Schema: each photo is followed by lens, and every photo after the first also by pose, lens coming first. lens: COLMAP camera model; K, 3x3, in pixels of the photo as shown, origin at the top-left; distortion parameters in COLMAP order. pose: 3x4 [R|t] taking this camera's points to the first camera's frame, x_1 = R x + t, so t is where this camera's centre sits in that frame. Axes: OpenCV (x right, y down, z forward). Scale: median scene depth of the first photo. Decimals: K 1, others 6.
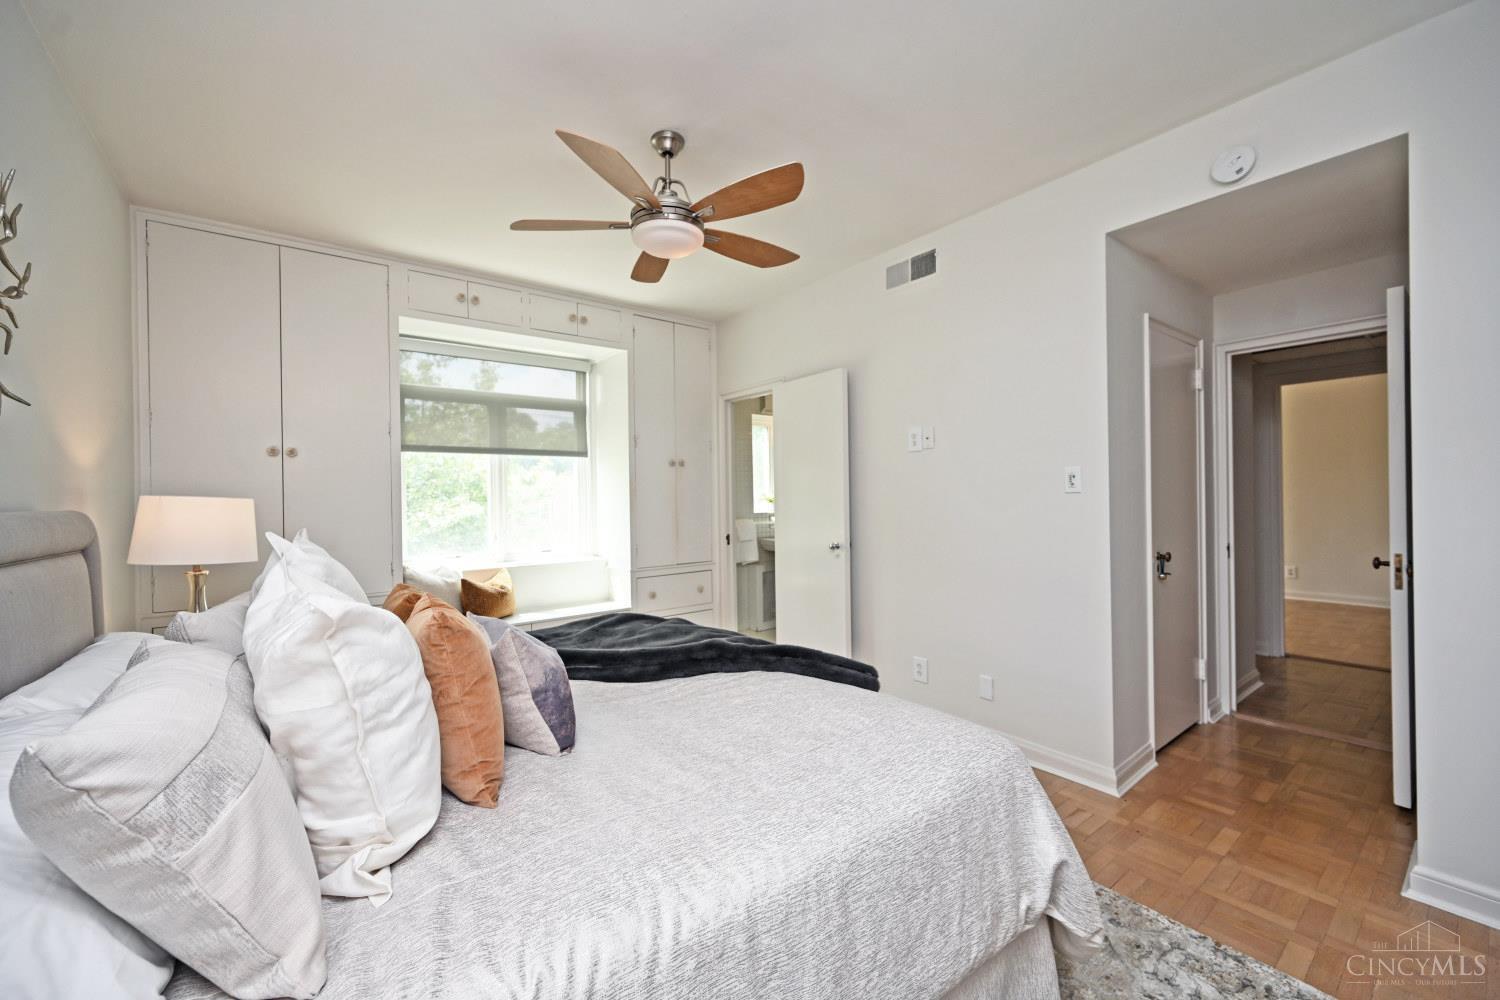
lens RADIAL K [[590.8, 0, 749.0], [0, 590.8, 496.7], [0, 0, 1]] dist [0.000982, 0.000232]
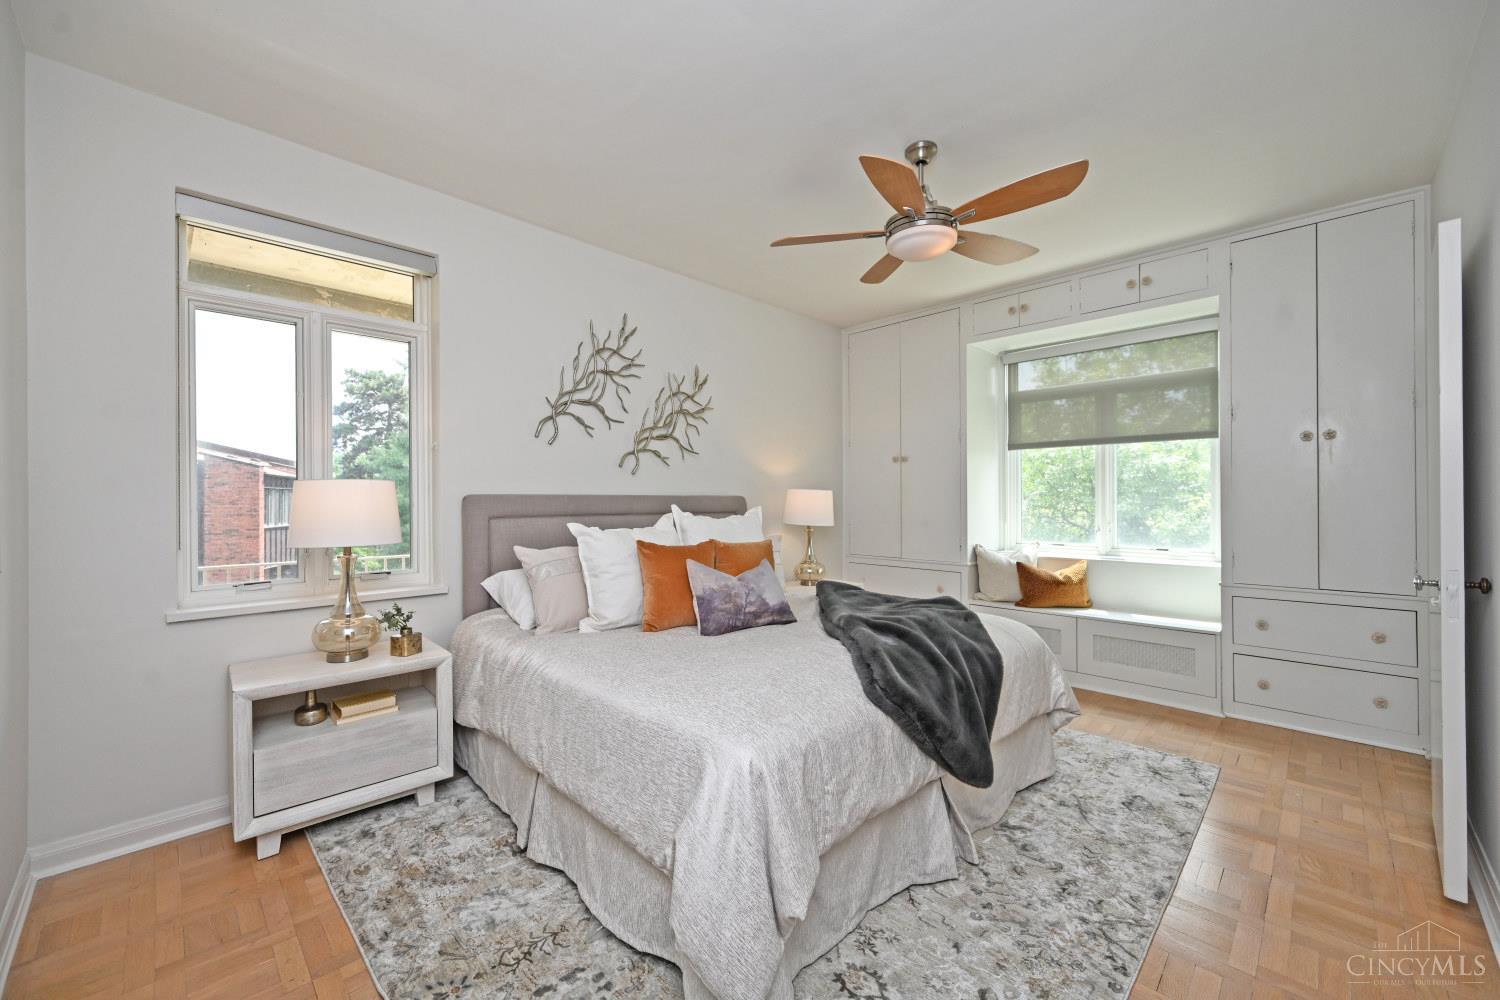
lens RADIAL K [[597.1, 0, 754.4], [0, 597.1, 493.1], [0, 0, 1]] dist [0.000844, 0.000277]
pose [[0.137226, 0.004677, -0.990529, 0.762125], [0.004361, 0.999976, 0.005326, 0.001807], [0.990530, -0.005051, 0.137202, 0.481065]]
